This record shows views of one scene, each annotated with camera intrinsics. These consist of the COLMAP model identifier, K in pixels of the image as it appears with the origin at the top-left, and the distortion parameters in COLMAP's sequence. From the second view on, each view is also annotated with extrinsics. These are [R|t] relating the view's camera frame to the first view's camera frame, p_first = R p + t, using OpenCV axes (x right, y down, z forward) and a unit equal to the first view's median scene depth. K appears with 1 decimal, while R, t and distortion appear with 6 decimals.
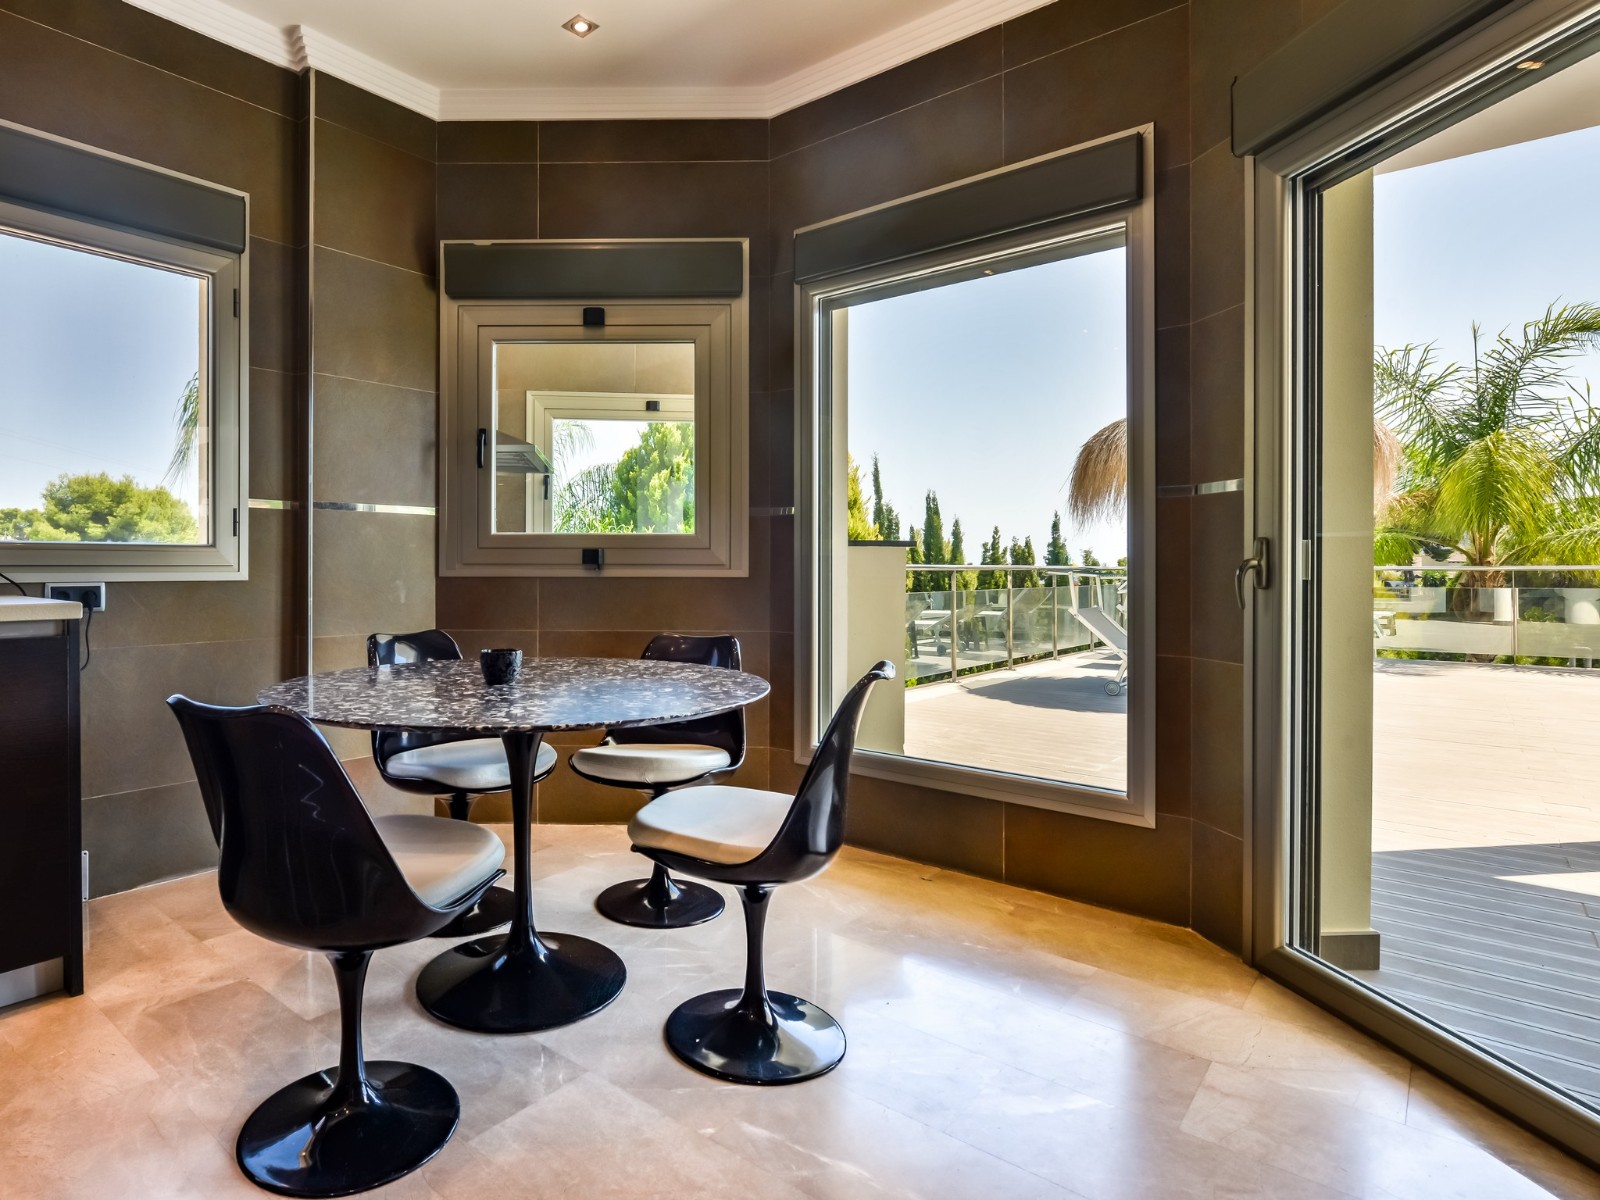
lens RADIAL K [[1116.2, 0, 799.6], [0, 1116.2, 649.4], [0, 0, 1]] dist [-0.002272, 0.004586]
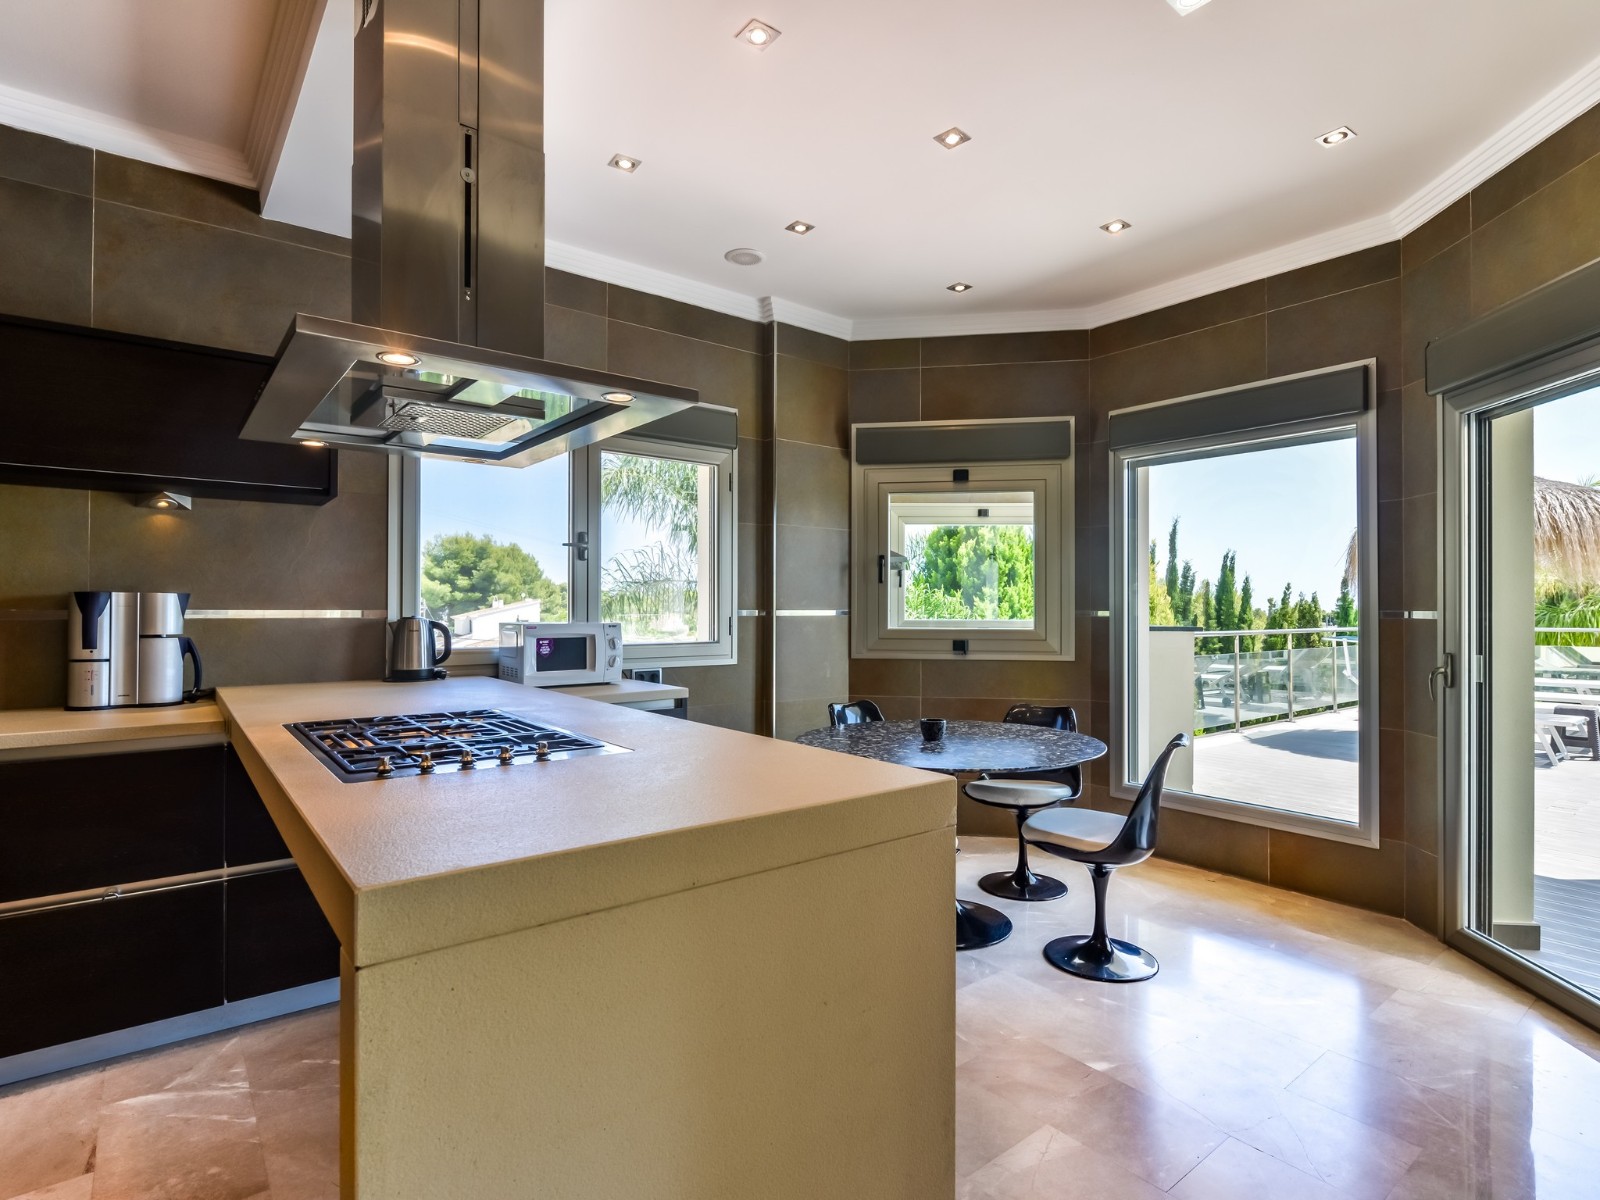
lens RADIAL K [[1116.2, 0, 799.6], [0, 1116.2, 649.4], [0, 0, 1]] dist [-0.002272, 0.004586]
pose [[0.970811, 0.000363, -0.239844, -0.055919], [-0.007574, 0.999547, -0.029142, -0.044763], [0.239725, 0.030108, 0.970374, -0.531265]]
